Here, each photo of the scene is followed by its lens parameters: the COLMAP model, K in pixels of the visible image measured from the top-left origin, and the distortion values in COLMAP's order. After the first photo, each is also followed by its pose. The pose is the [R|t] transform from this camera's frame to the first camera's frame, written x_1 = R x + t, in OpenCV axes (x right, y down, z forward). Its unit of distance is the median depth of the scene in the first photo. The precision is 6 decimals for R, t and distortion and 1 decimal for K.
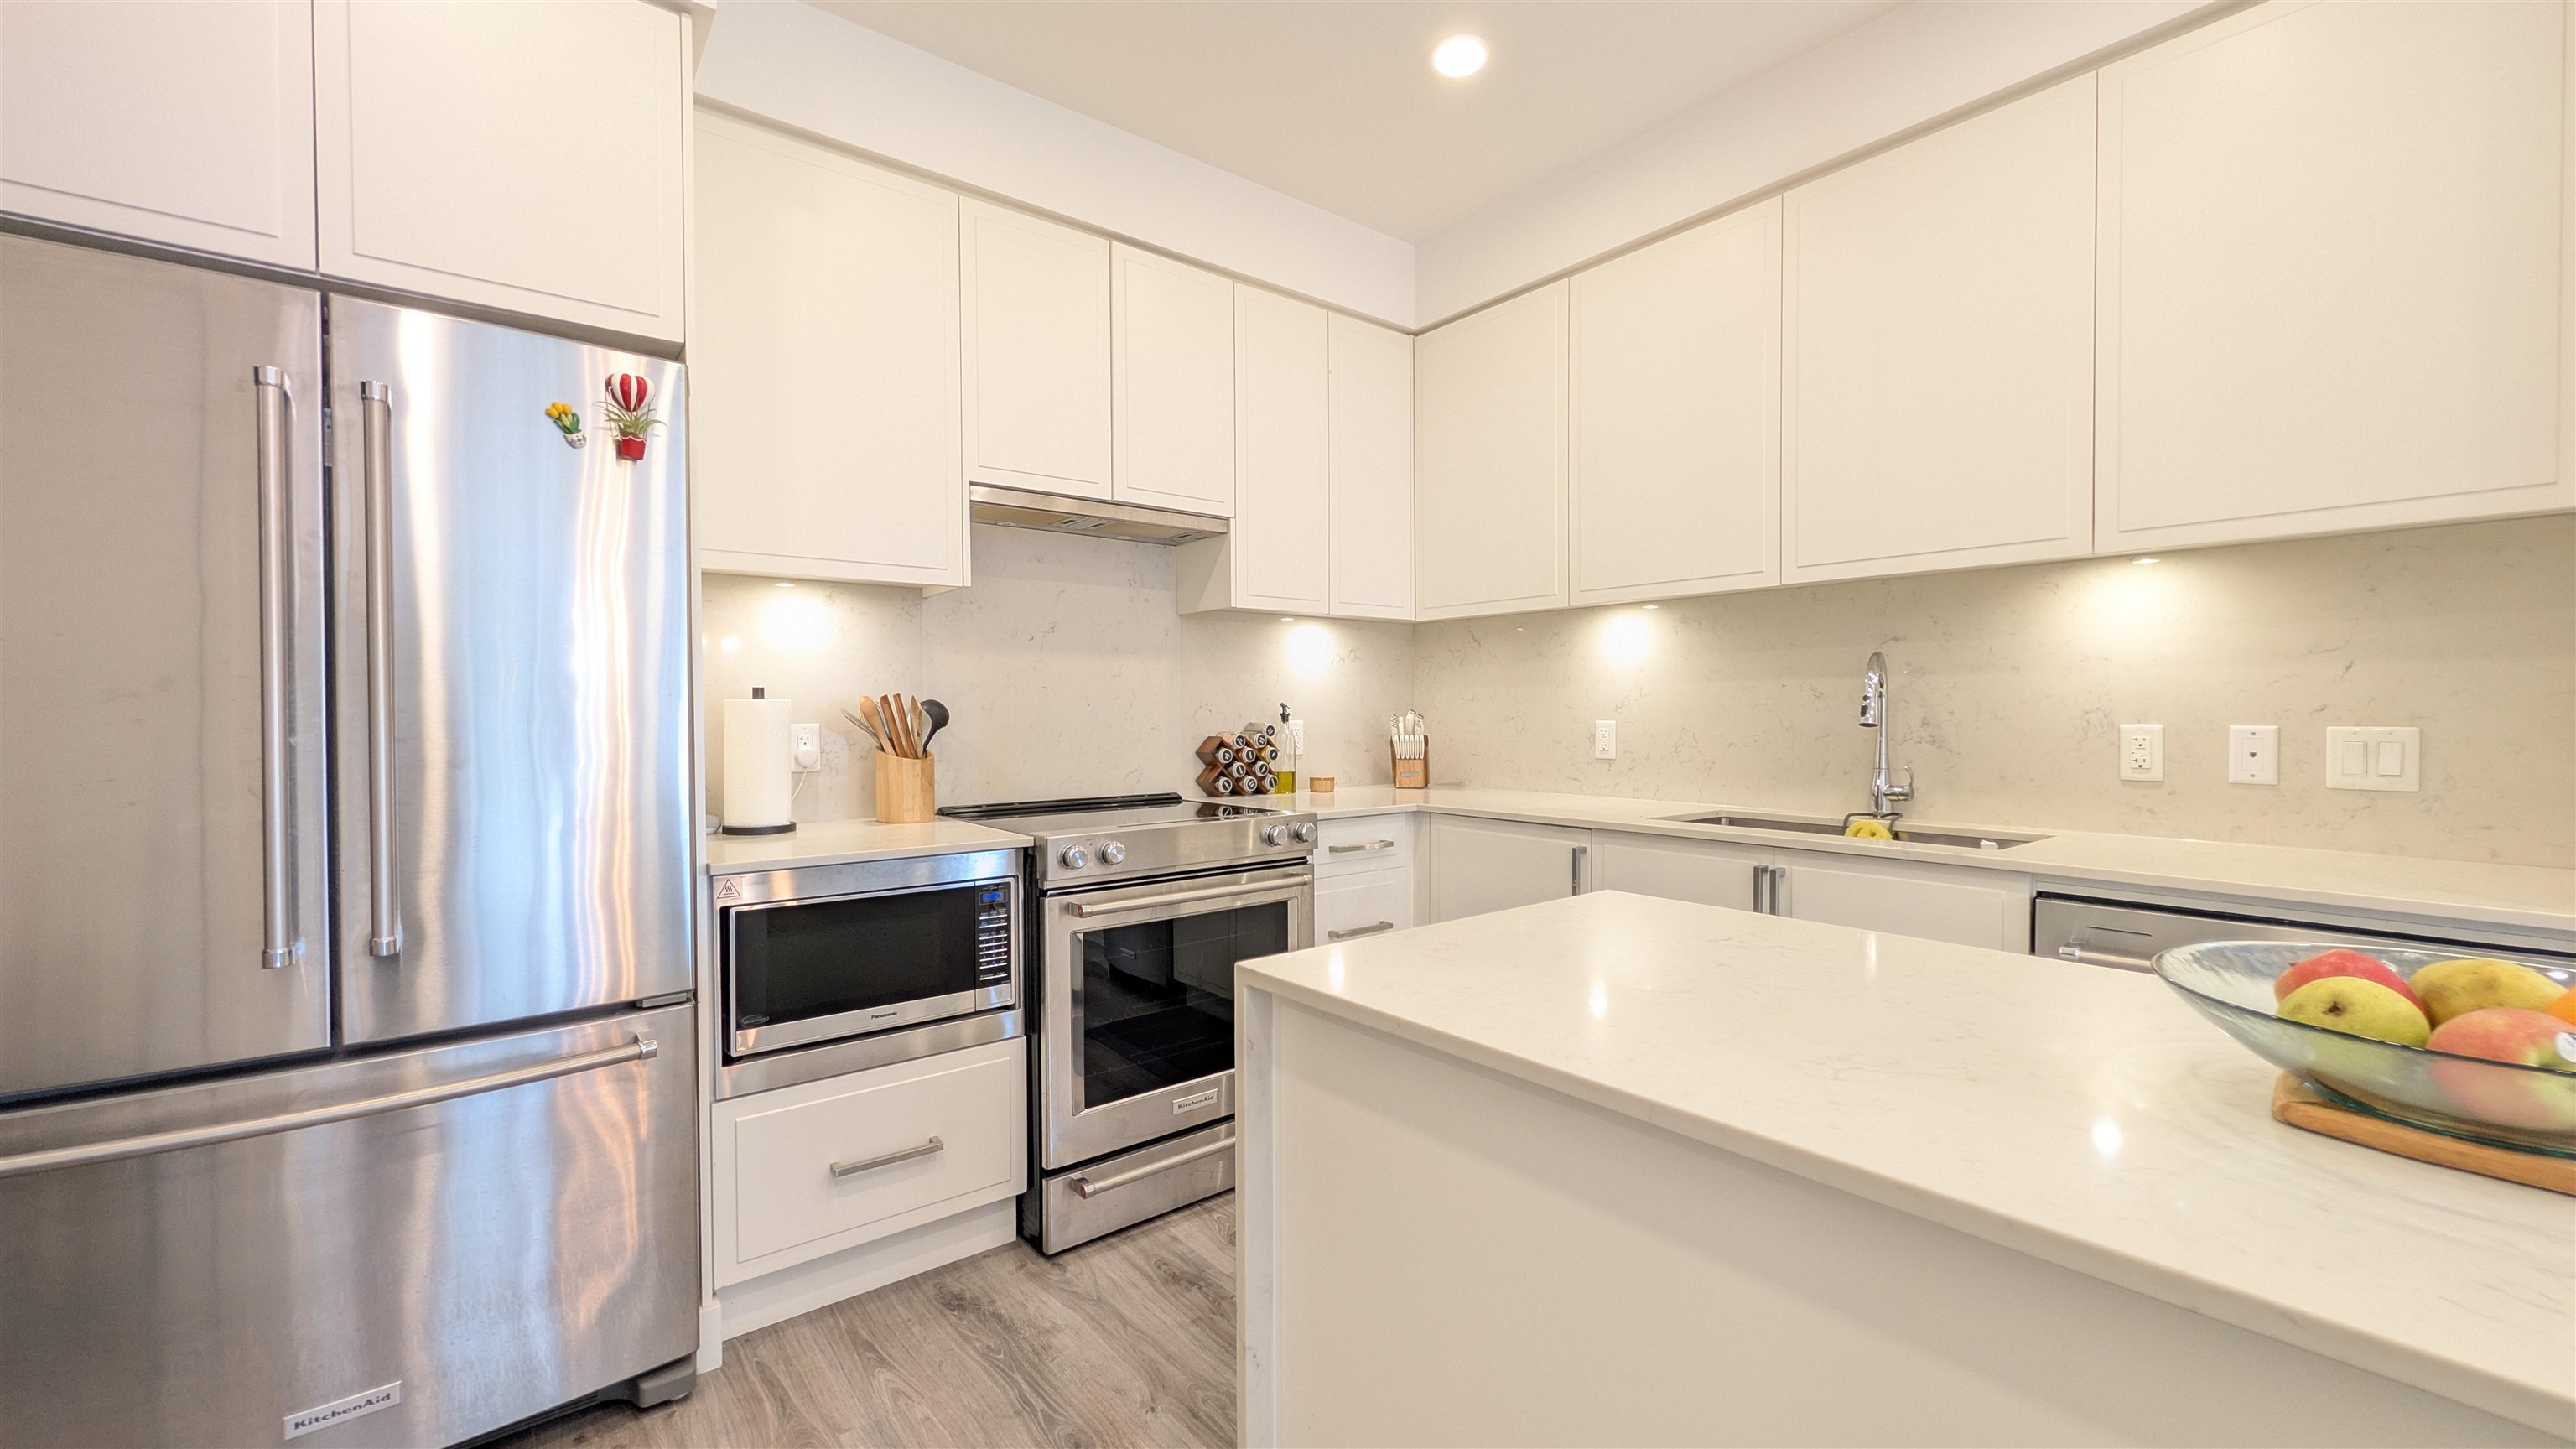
lens RADIAL K [[1008.9, 0, 1293.2], [0, 1008.9, 730.7], [0, 0, 1]] dist [-0.000207, -0.000236]
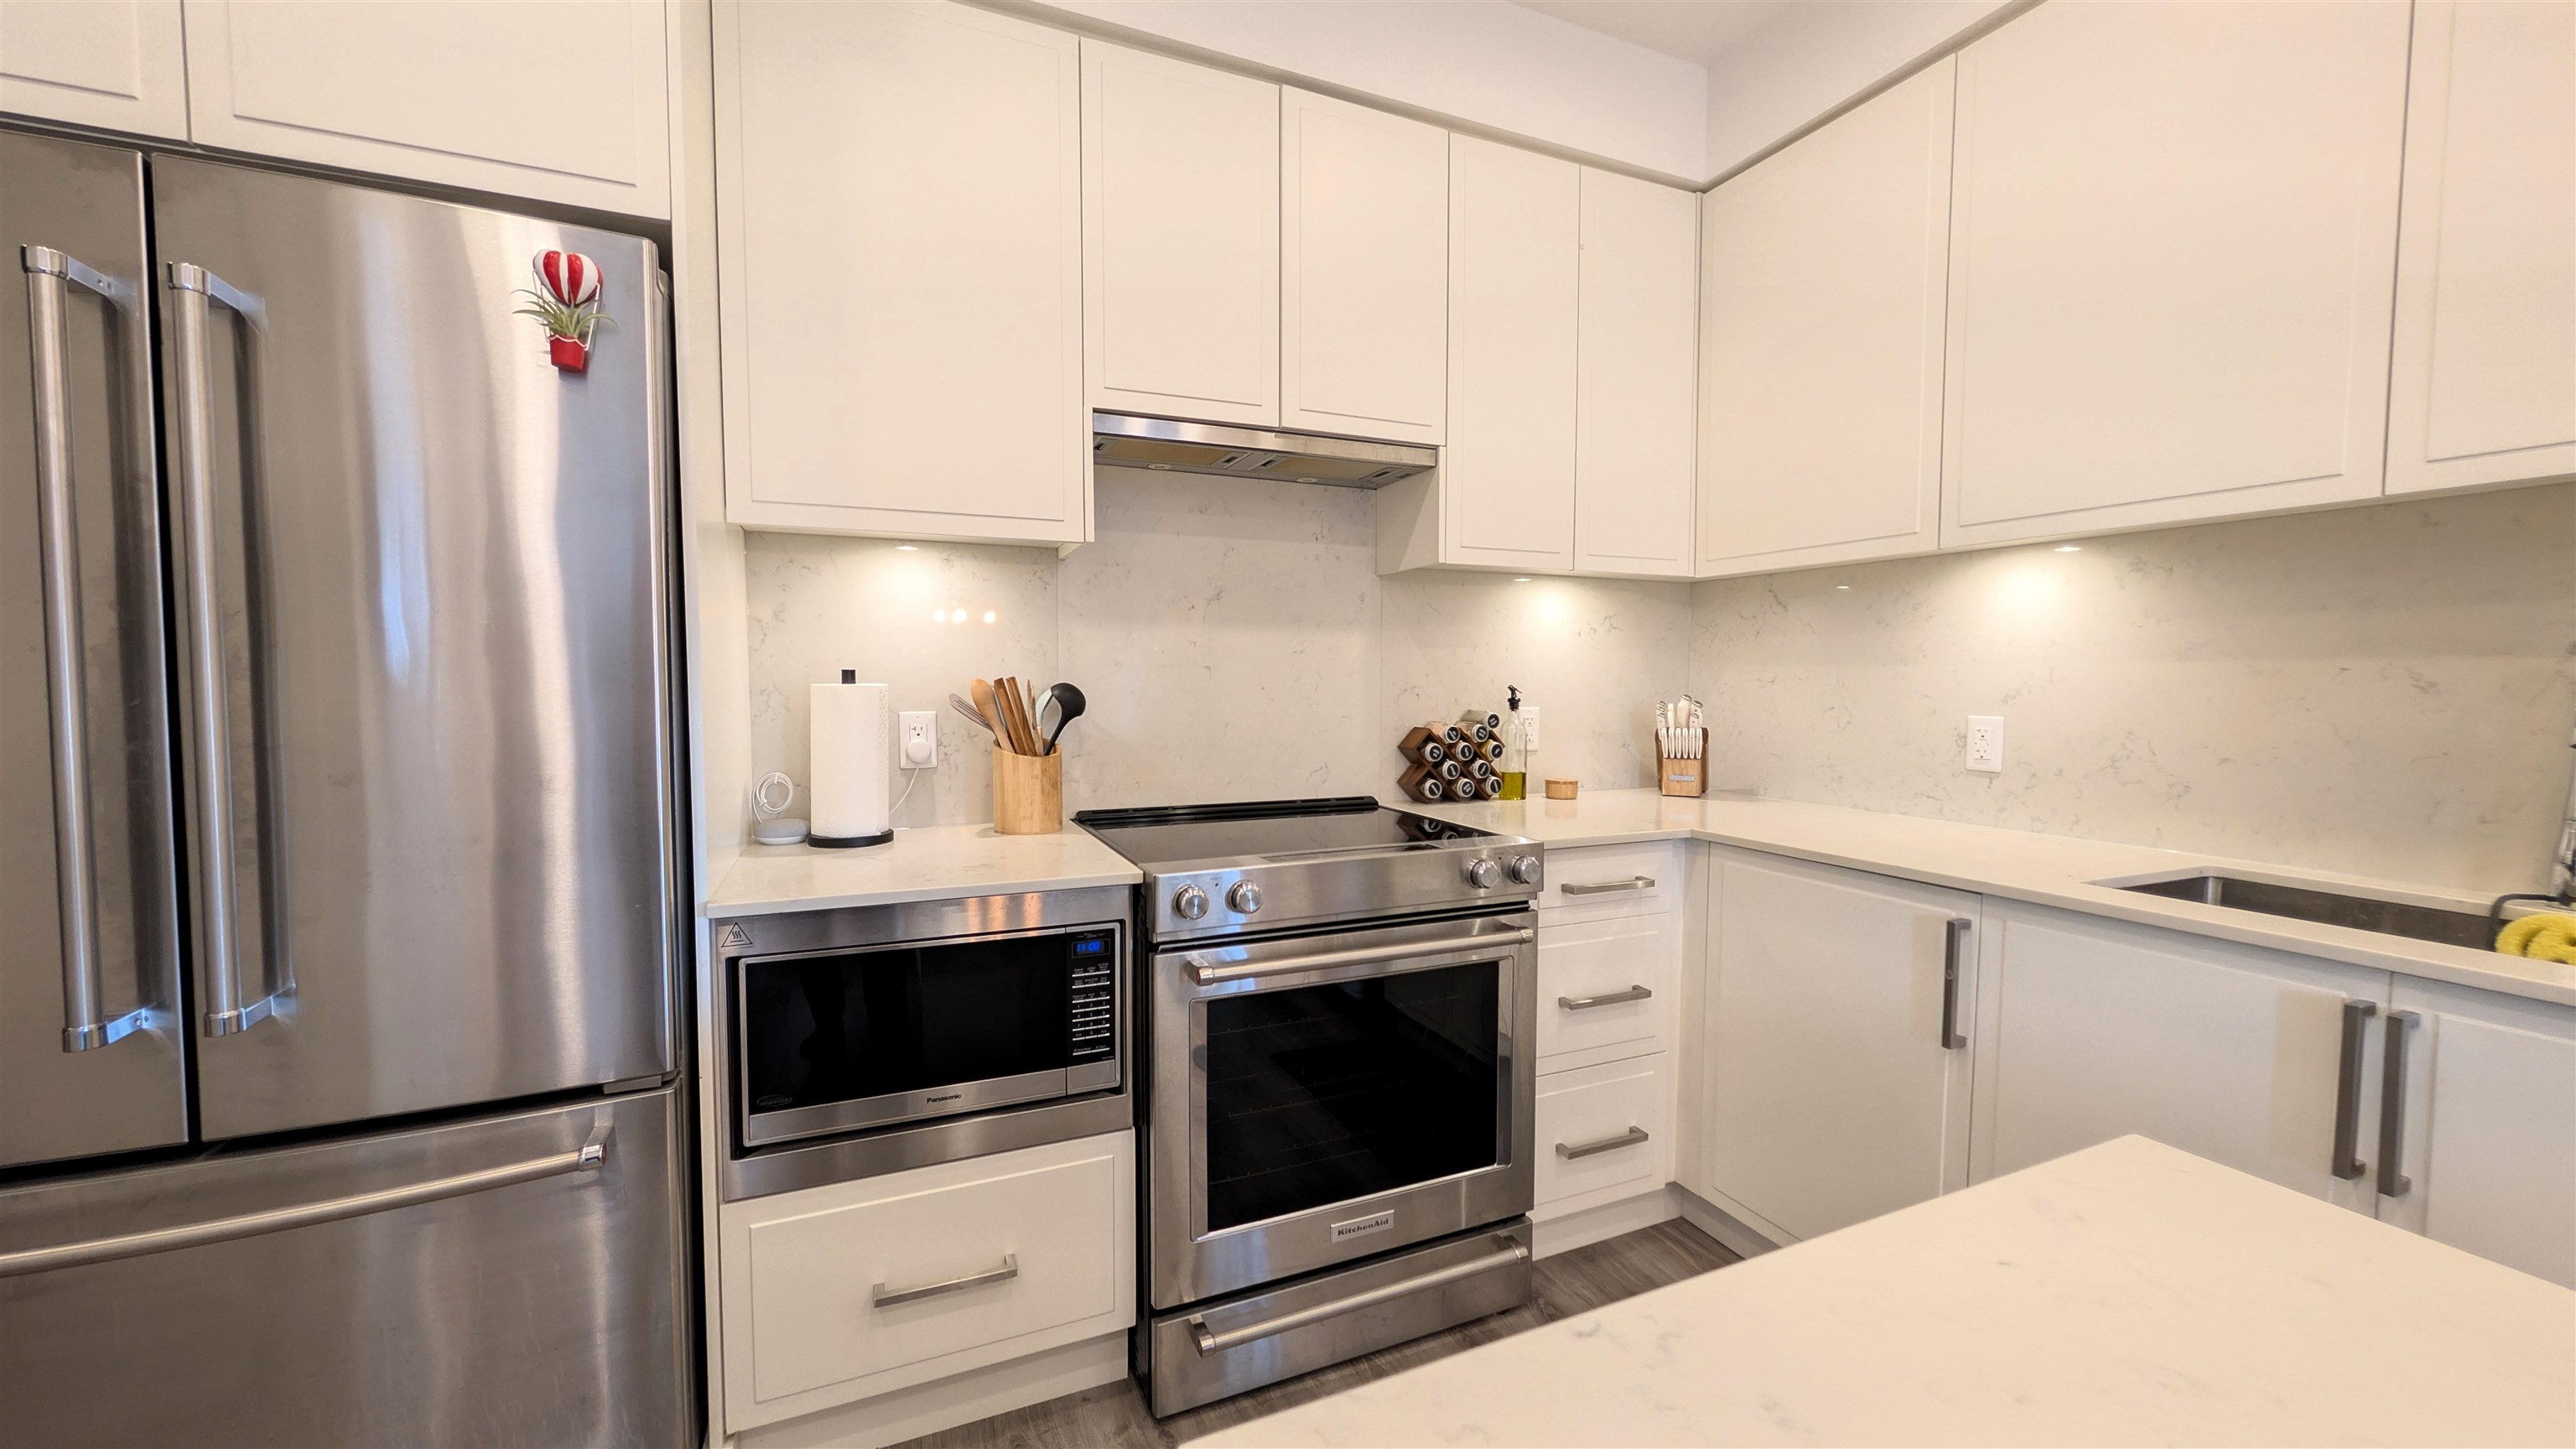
lens RADIAL K [[968.8, 0, 1291.3], [0, 968.8, 728.6], [0, 0, 1]] dist [-0.001552, -0.000188]
pose [[0.964308, 0.019724, -0.264048, 0.033442], [-0.011103, 0.999357, 0.034103, -0.024059], [0.264550, -0.029954, 0.963907, 0.302493]]
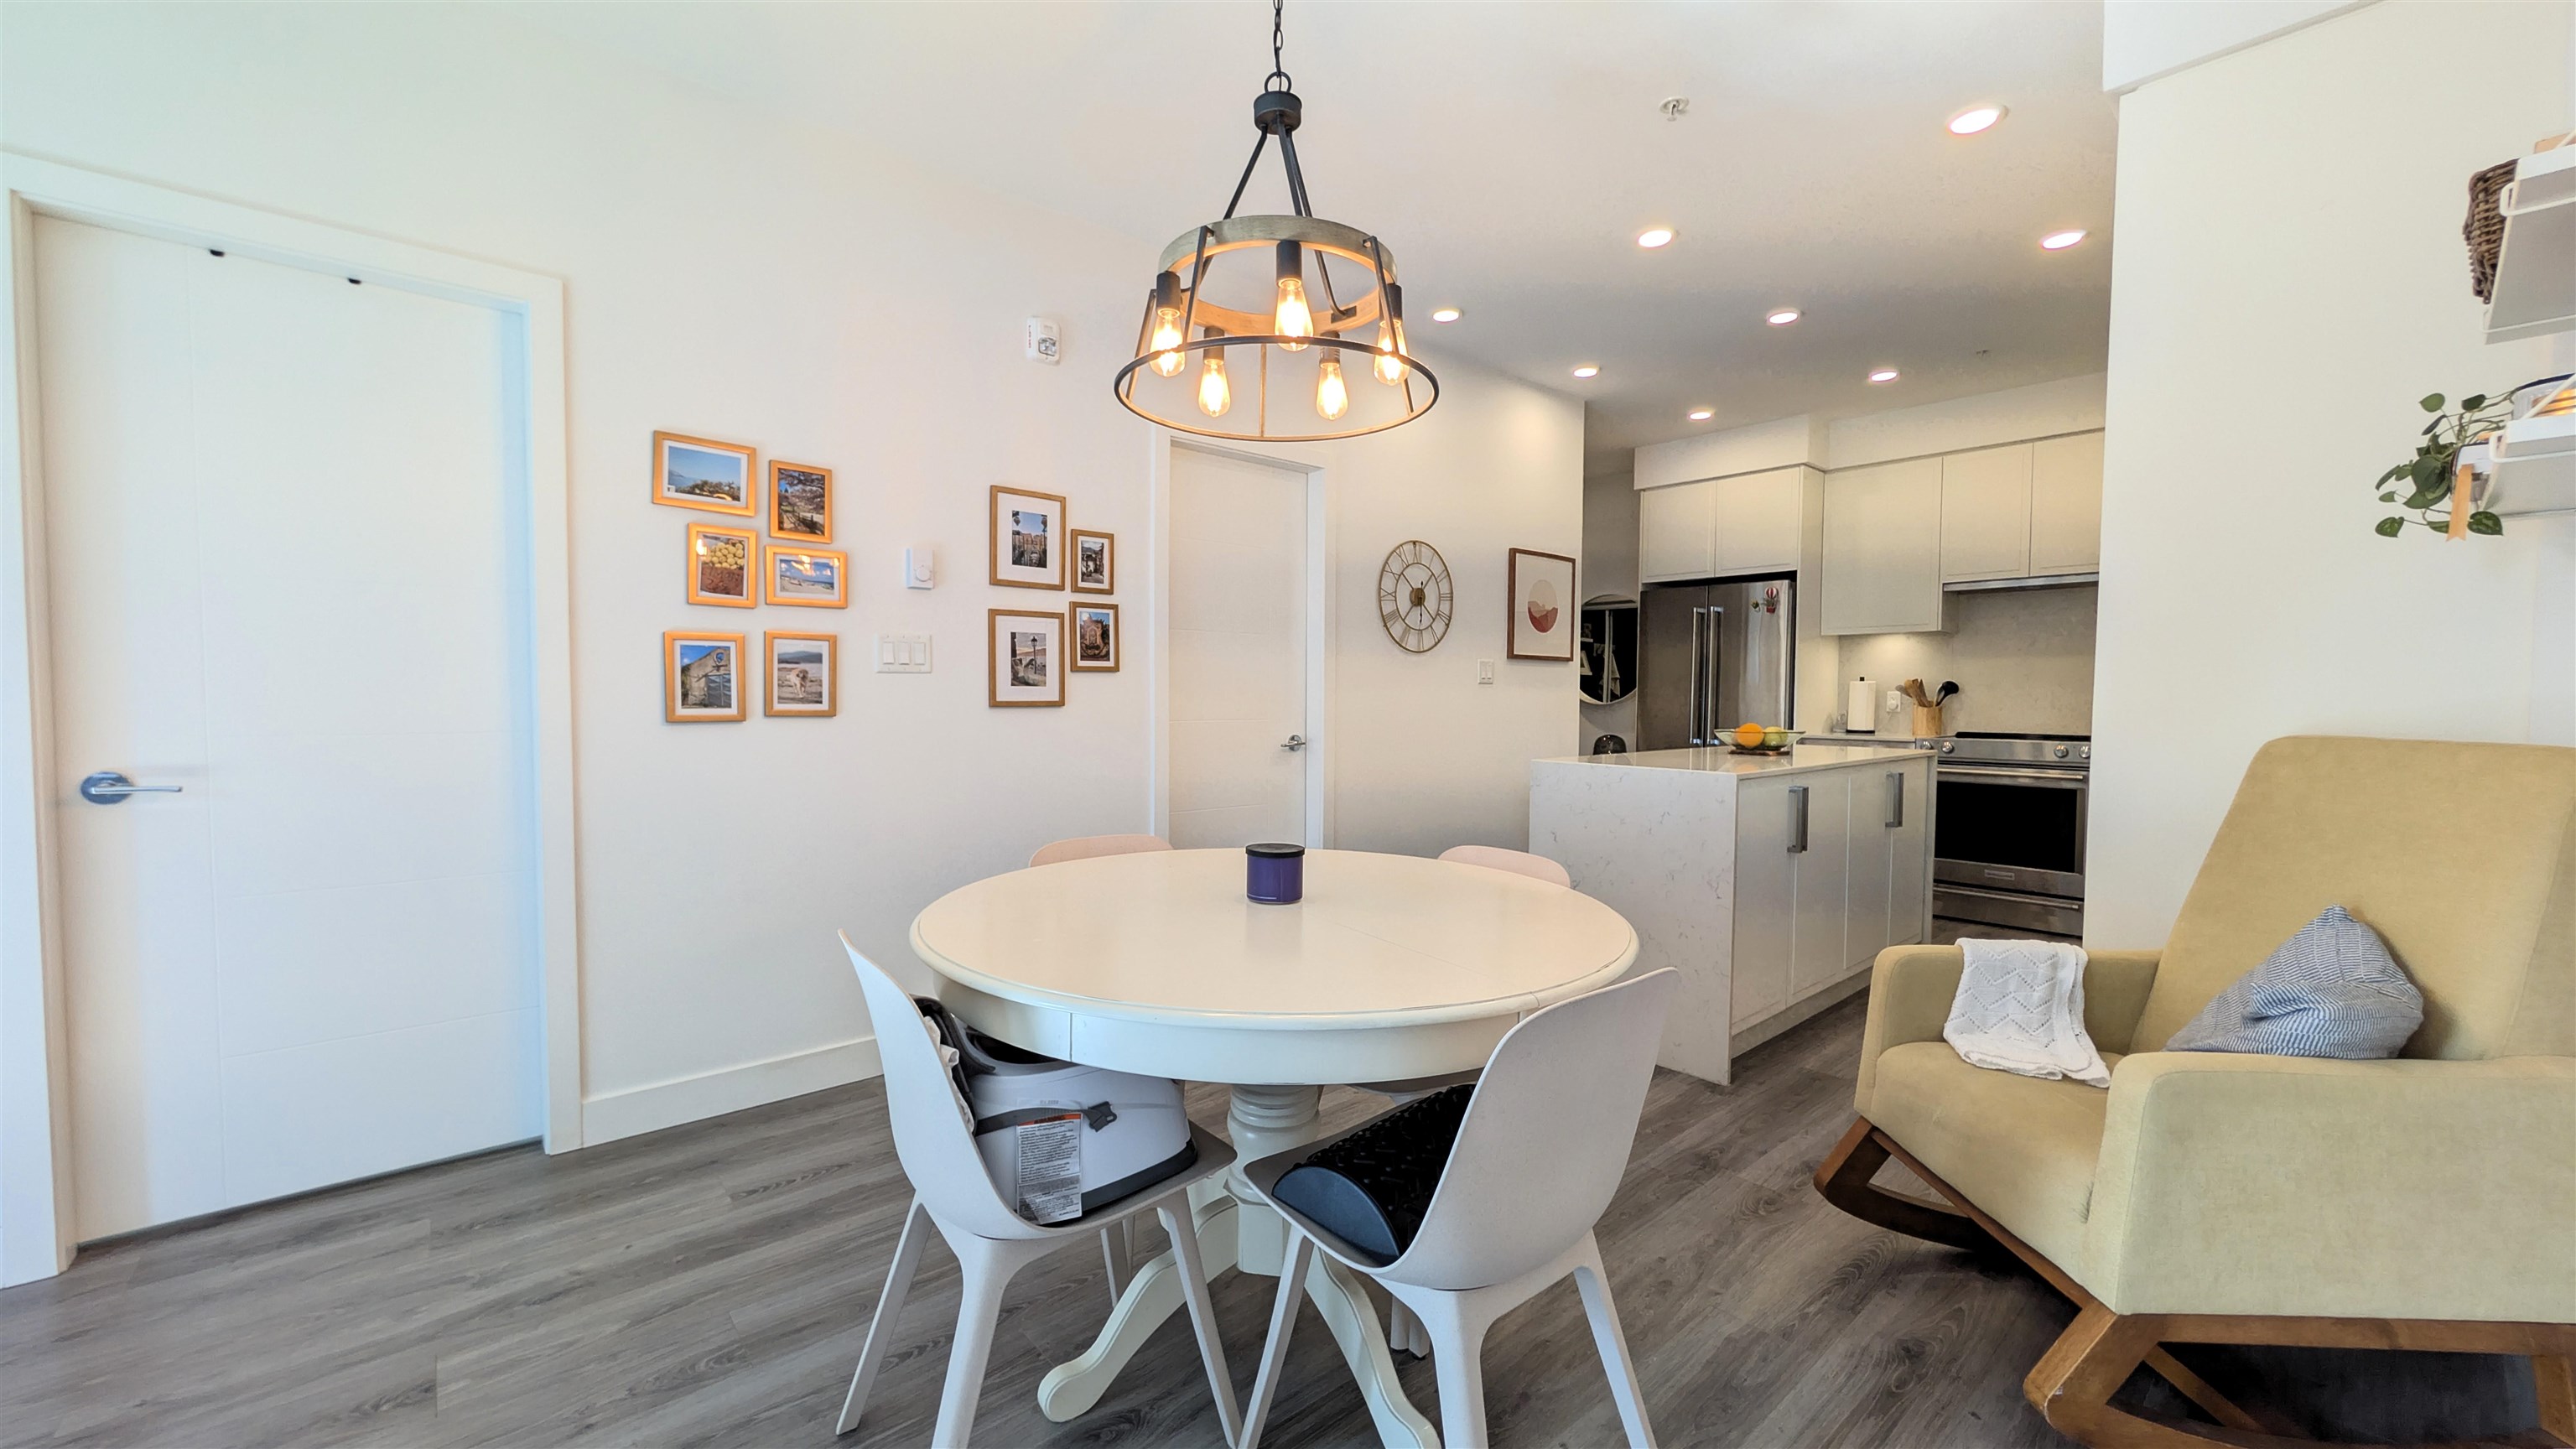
lens RADIAL K [[968.8, 0, 1287.0], [0, 968.8, 729.4], [0, 0, 1]] dist [-0.001552, -0.000188]
pose [[0.030801, 0.032586, -0.998994, 1.855657], [-0.018234, 0.999320, 0.032035, 0.034812], [0.999359, 0.017229, 0.031375, -0.558984]]
